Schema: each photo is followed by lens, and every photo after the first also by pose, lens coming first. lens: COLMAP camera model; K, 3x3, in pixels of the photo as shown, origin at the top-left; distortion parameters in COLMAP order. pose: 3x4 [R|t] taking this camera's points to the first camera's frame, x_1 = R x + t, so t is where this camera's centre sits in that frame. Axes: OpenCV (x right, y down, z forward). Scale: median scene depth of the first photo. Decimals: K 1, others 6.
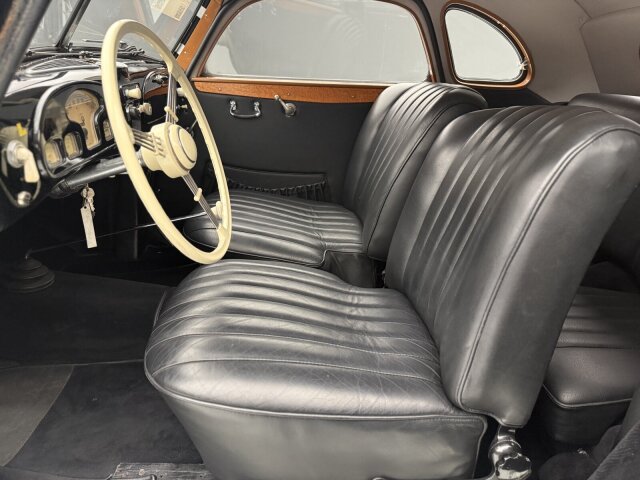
lens RADIAL K [[458.3, 0, 320.0], [0, 458.3, 240.0], [0, 0, 1]] dist [0.077067, -0.086594]
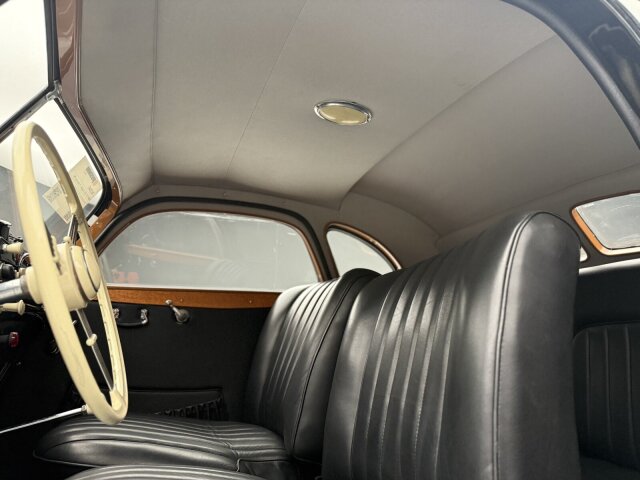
lens RADIAL K [[458.3, 0, 320.0], [0, 458.3, 240.0], [0, 0, 1]] dist [0.077067, -0.086594]
pose [[0.956526, 0.013930, 0.291315, -0.074123], [0.151908, 0.828872, -0.538420, 0.131412], [-0.248963, 0.559266, 0.790721, 0.119842]]
